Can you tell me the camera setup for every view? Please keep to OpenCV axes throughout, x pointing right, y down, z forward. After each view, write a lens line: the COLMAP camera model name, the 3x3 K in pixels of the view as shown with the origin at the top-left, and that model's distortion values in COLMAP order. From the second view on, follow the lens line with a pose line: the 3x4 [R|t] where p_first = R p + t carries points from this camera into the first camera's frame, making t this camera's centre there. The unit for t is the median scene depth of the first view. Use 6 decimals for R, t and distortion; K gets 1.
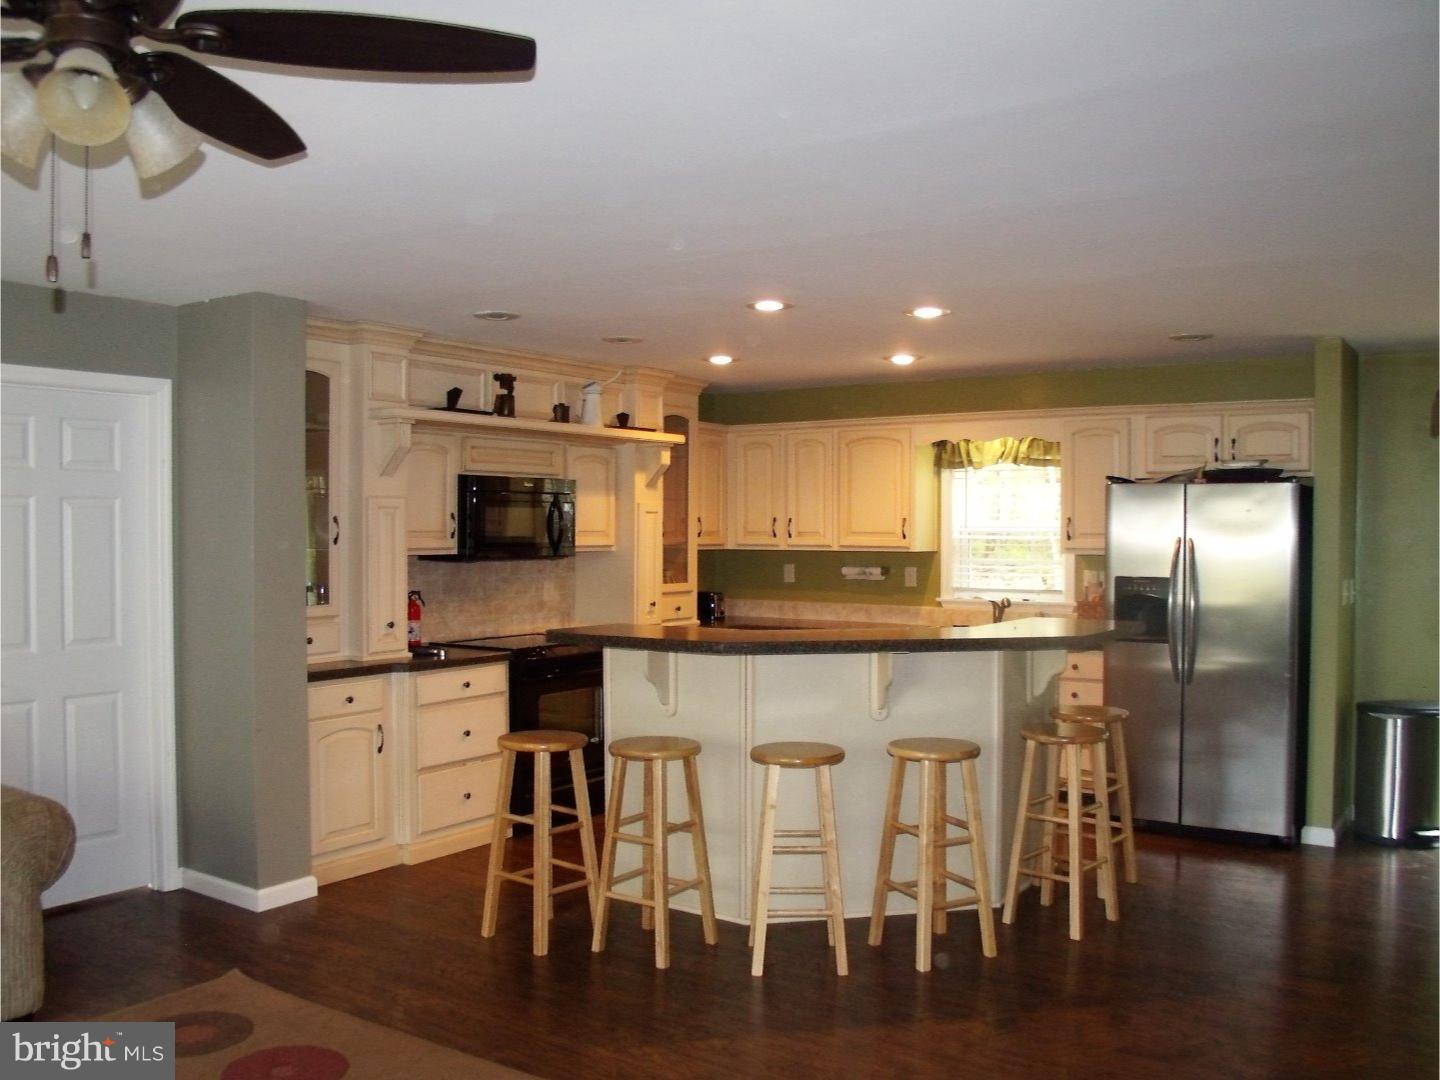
lens RADIAL K [[1230.9, 0, 718.7], [0, 1230.9, 546.0], [0, 0, 1]] dist [-0.064686, 0.027933]
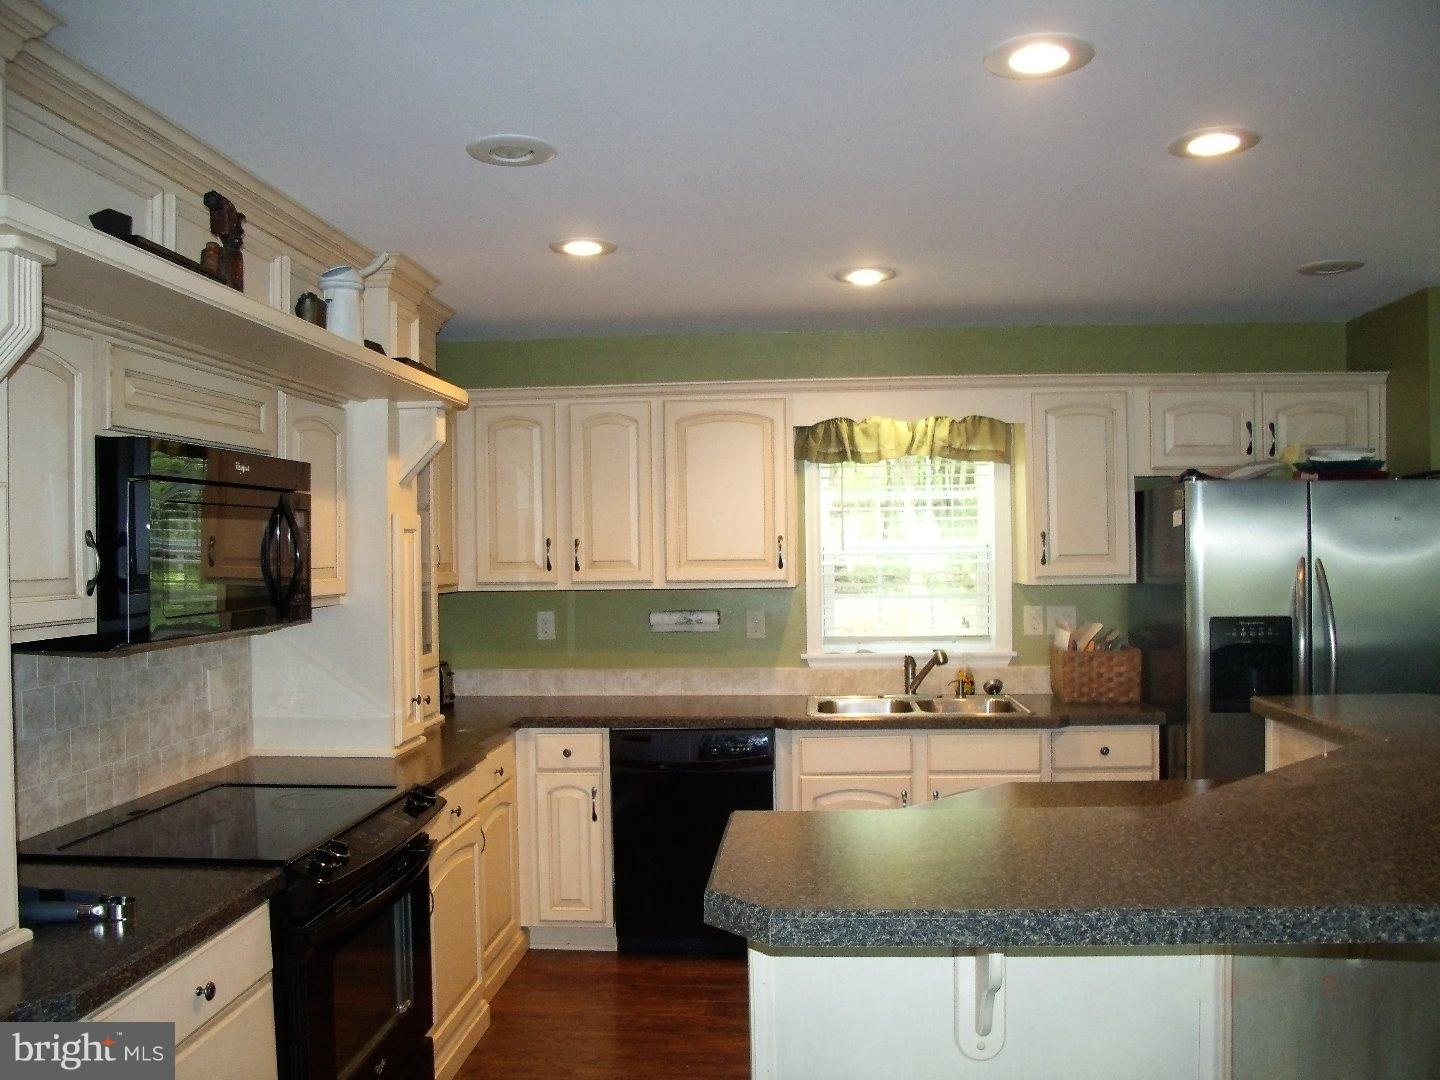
lens RADIAL K [[1230.9, 0, 782.0], [0, 1230.9, 550.3], [0, 0, 1]] dist [-0.064686, 0.027933]
pose [[0.862398, -0.016750, 0.505954, -0.183040], [0.023733, 0.999691, -0.007357, -0.010624], [-0.505675, 0.018352, 0.862529, 0.445555]]
